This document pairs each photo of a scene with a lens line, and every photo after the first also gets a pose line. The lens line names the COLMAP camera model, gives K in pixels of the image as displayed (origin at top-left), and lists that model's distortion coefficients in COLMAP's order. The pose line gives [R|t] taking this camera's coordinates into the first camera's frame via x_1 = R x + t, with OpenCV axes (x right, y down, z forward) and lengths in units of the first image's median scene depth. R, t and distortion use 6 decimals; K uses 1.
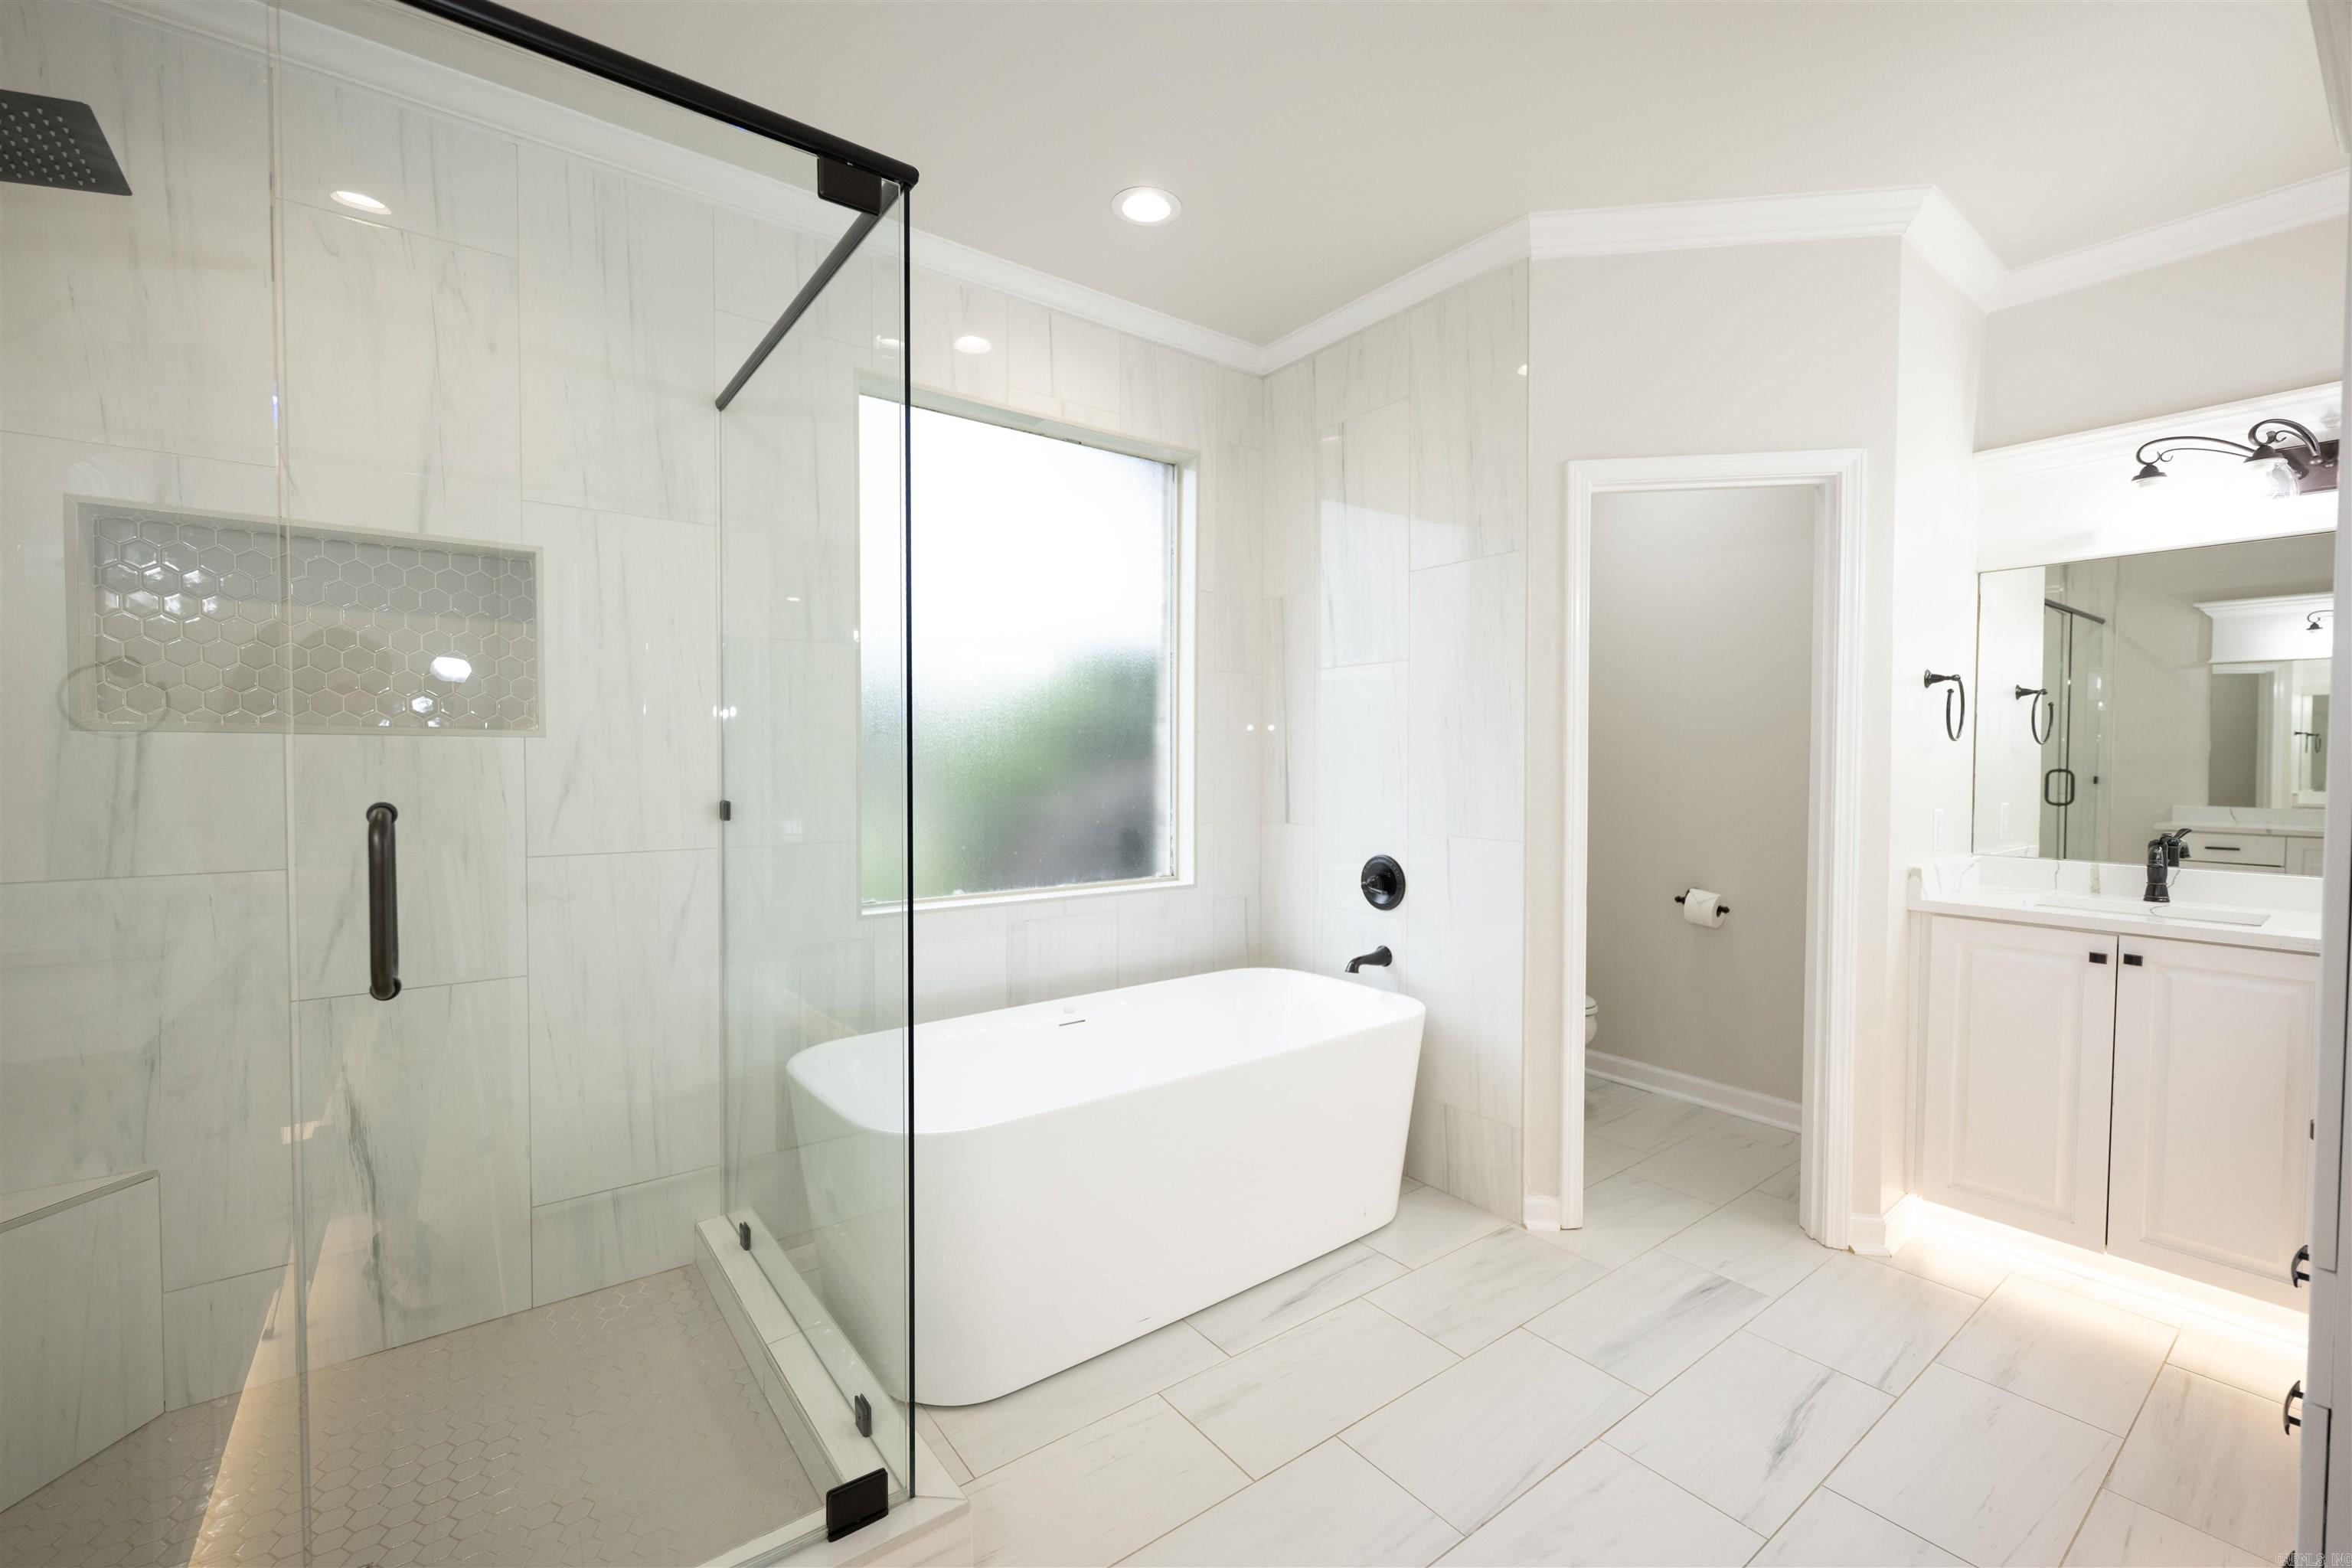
lens RADIAL K [[956.2, 0, 1172.1], [0, 956.2, 783.5], [0, 0, 1]] dist [0.000353, -0.000072]
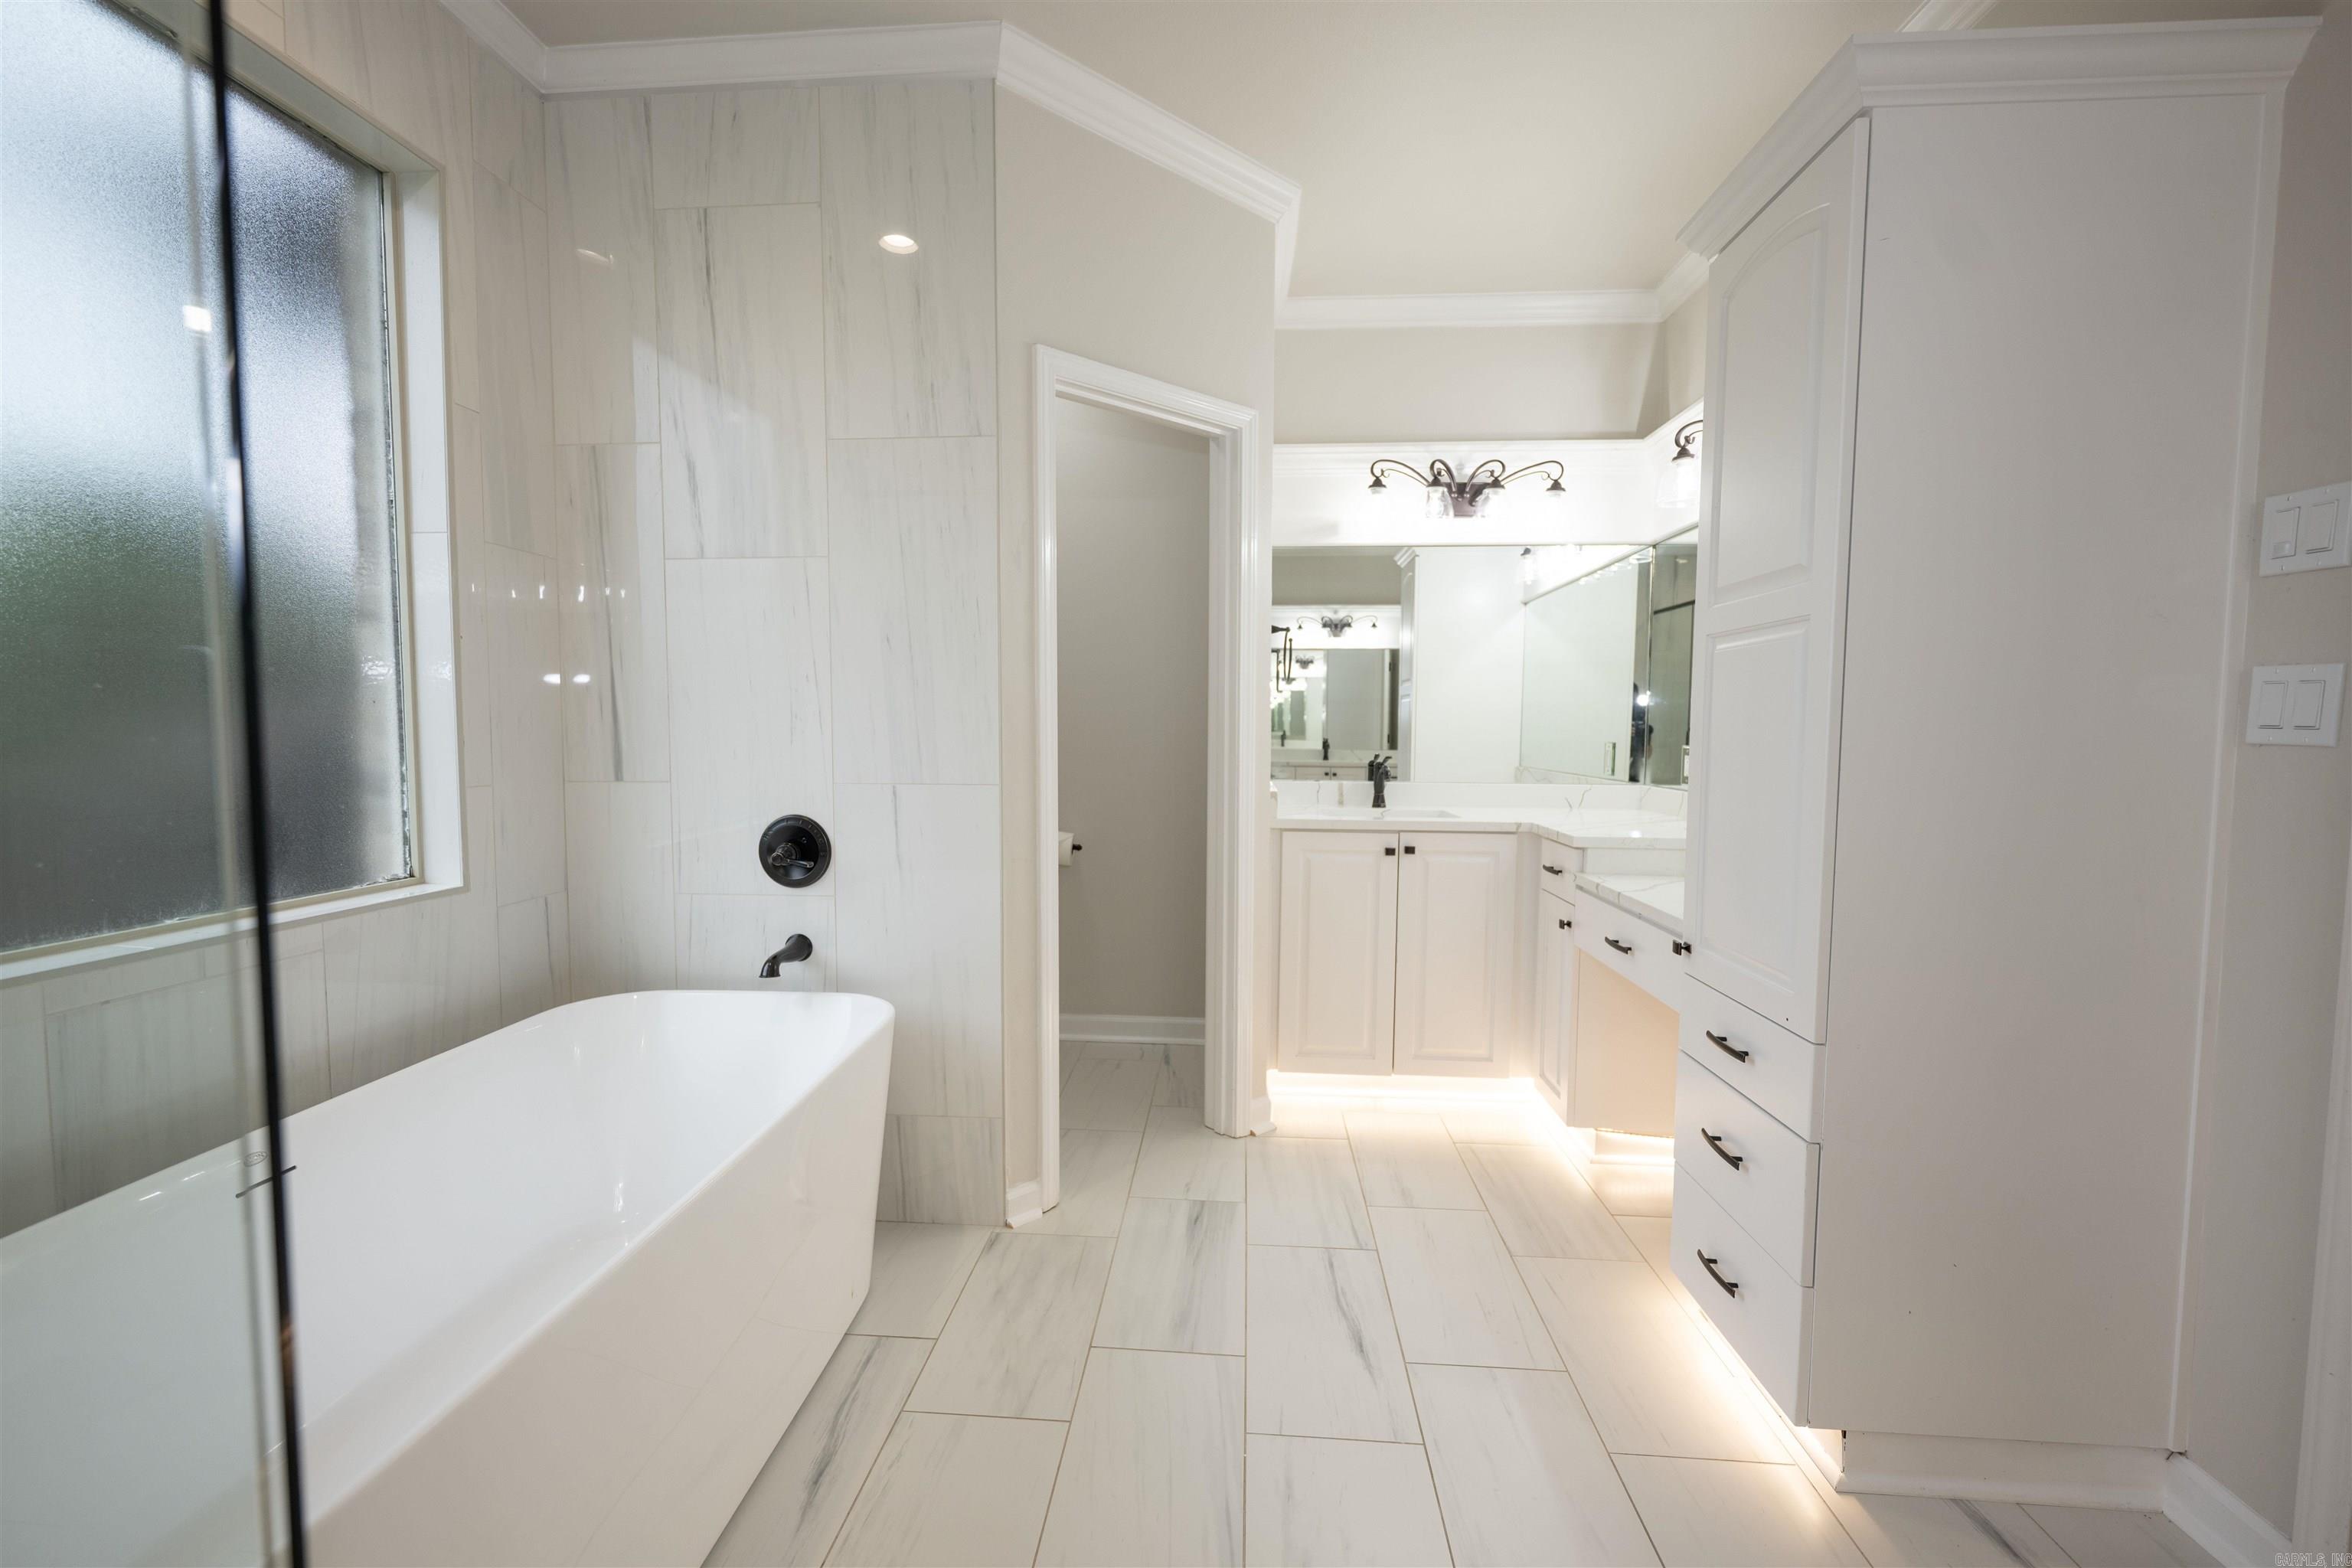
lens RADIAL K [[954.8, 0, 1172.5], [0, 954.8, 782.0], [0, 0, 1]] dist [-0.001154, -0.000049]
pose [[0.662250, -0.043462, 0.748022, -0.164366], [0.015764, 0.998904, 0.044081, 0.023038], [-0.749117, -0.017401, 0.662209, 0.317587]]
